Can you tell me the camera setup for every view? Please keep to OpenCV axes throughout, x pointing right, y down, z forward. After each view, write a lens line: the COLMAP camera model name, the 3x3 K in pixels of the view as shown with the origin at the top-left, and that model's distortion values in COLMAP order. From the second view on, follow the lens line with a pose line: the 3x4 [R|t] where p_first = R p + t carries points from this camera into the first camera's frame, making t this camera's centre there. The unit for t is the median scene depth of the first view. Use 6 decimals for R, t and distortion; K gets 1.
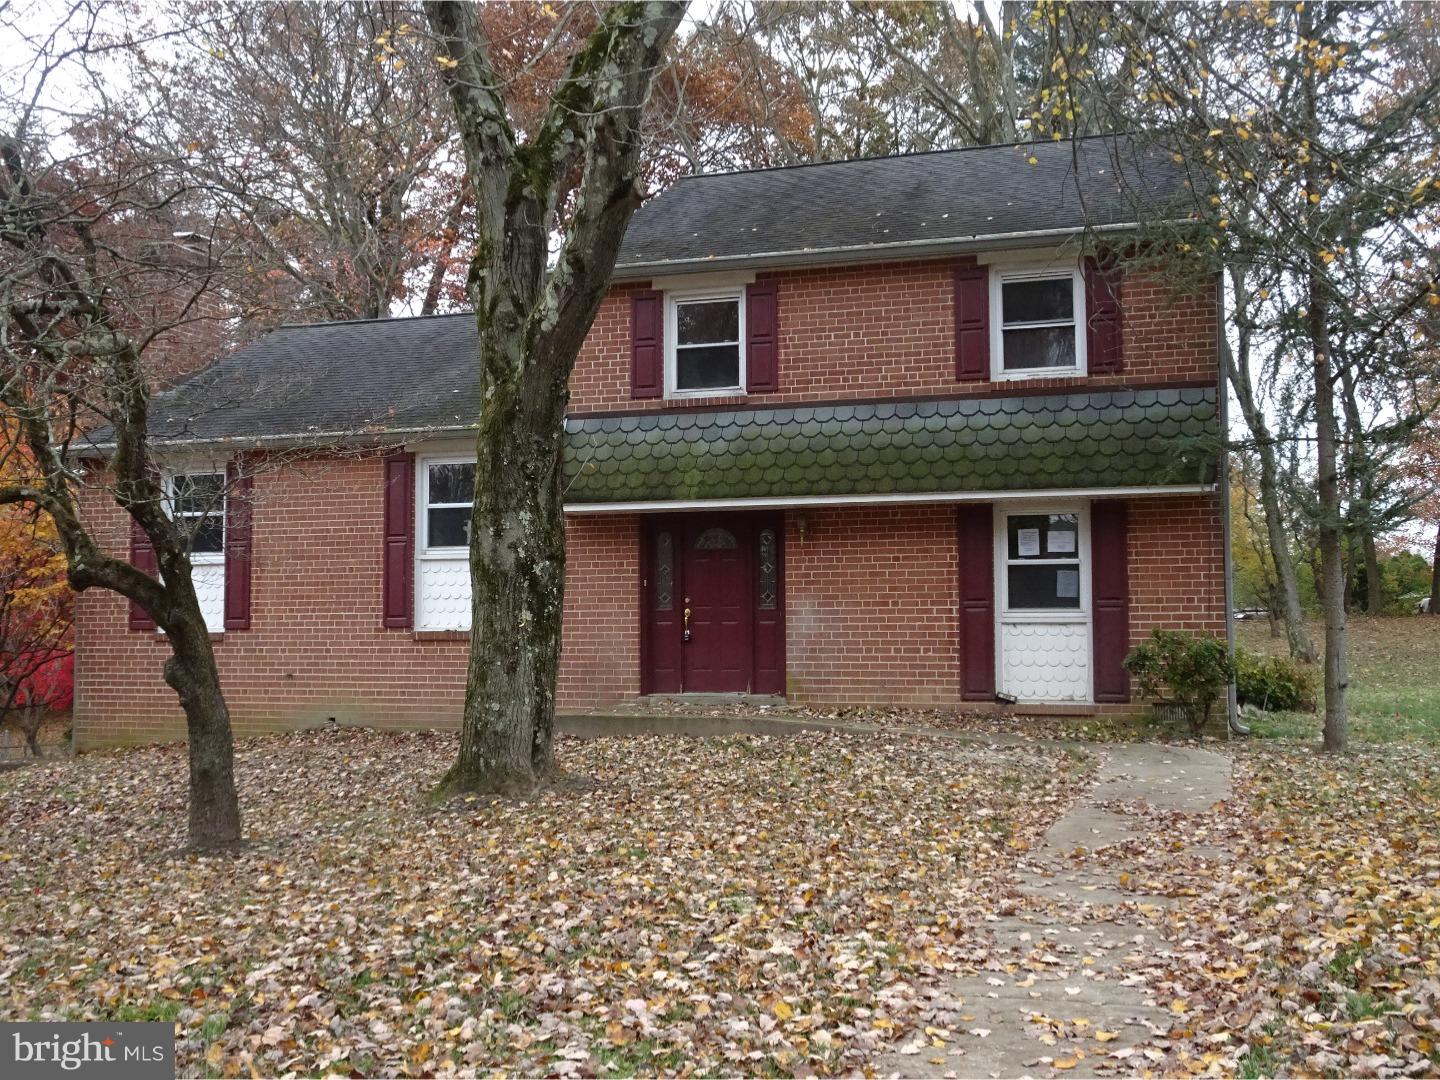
lens RADIAL K [[1553.1, 0, 719.9], [0, 1553.1, 540.3], [0, 0, 1]] dist [-0.010799, 0.000000]
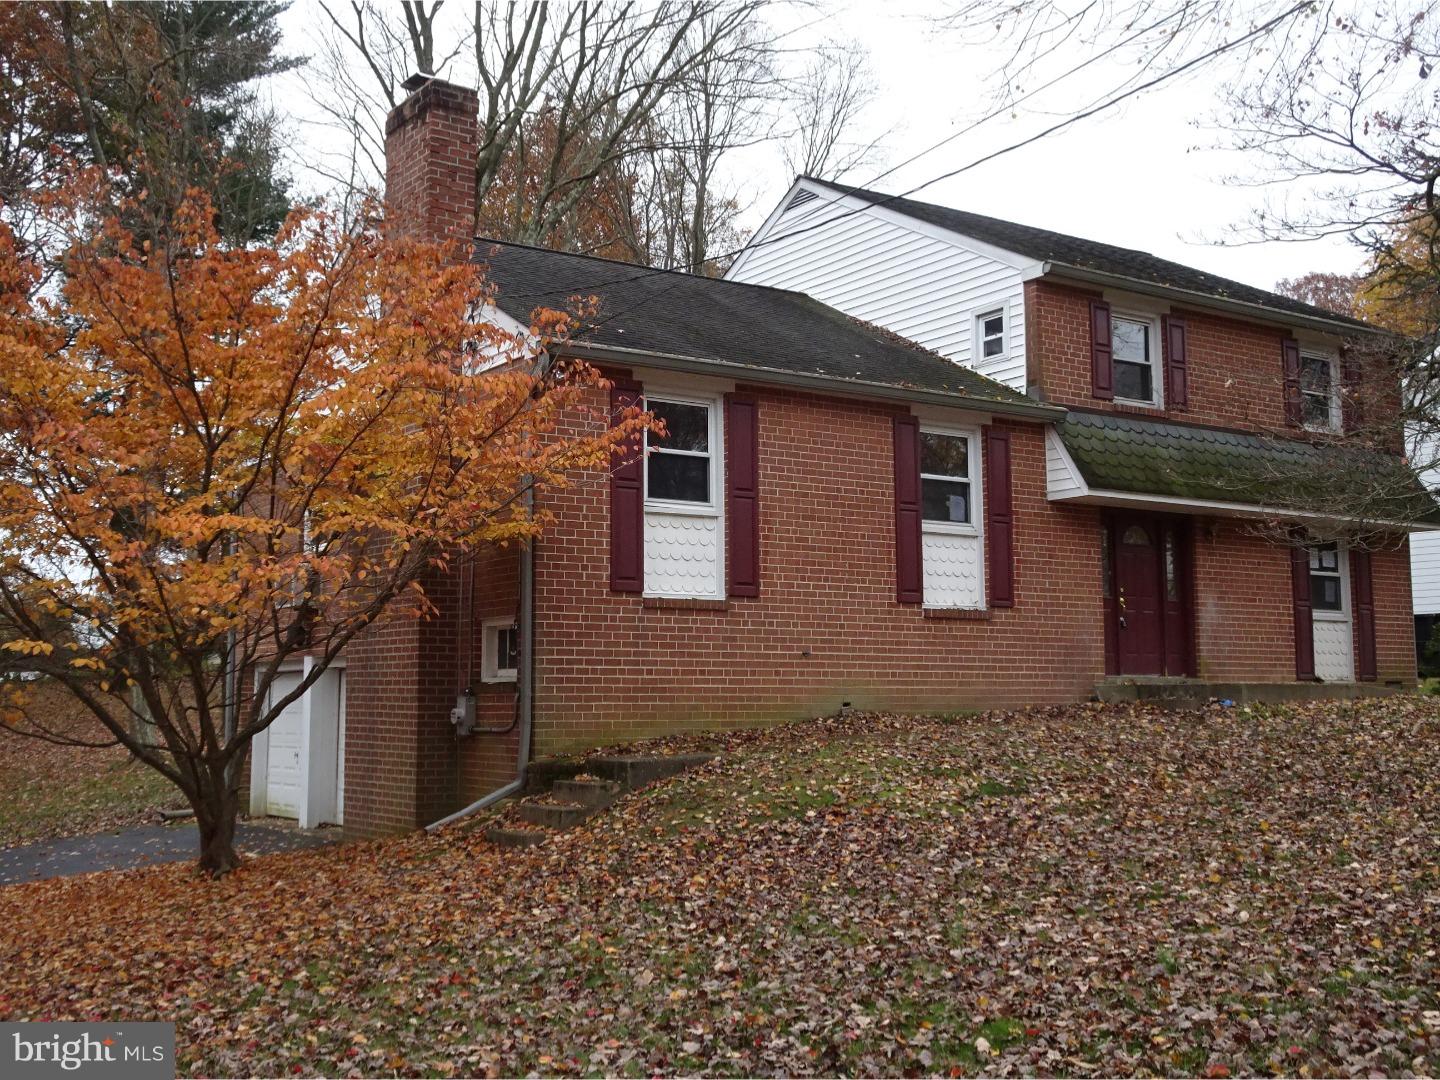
lens RADIAL K [[1553.1, 0, 719.6], [0, 1553.1, 538.6], [0, 0, 1]] dist [-0.010799, 0.000000]
pose [[0.638062, 0.078958, 0.765926, -0.985861], [-0.054935, 0.996862, -0.057001, 0.076514], [-0.768023, -0.005706, 0.640397, 0.496757]]
